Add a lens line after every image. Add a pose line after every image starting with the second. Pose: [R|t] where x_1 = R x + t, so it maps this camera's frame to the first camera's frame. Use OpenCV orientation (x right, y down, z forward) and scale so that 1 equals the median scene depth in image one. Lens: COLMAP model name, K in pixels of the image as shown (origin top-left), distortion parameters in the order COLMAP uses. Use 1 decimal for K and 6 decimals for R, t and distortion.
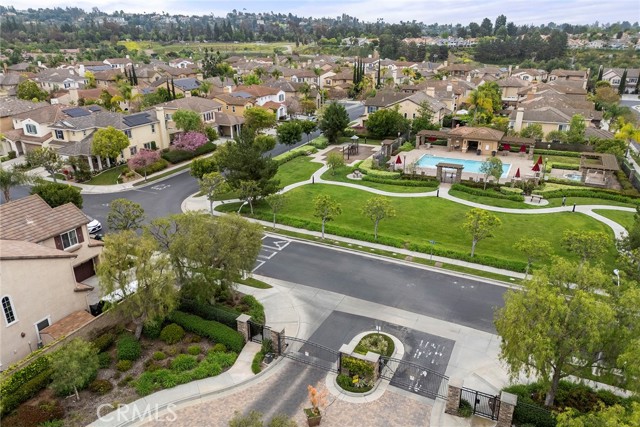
lens RADIAL K [[518.6, 0, 320.0], [0, 518.6, 213.5], [0, 0, 1]] dist [0.094651, -0.105308]
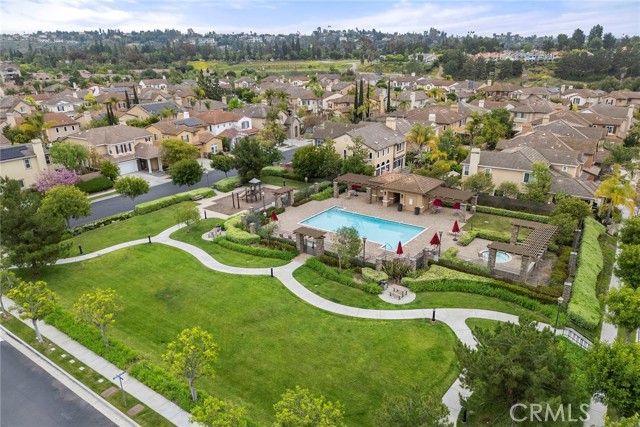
lens RADIAL K [[518.6, 0, 320.0], [0, 518.6, 213.5], [0, 0, 1]] dist [0.094651, -0.105308]
pose [[0.979151, 0.045611, -0.197947, 0.159747], [-0.050911, 0.998466, -0.021763, -0.040239], [0.196650, 0.031387, 0.979971, 0.109828]]
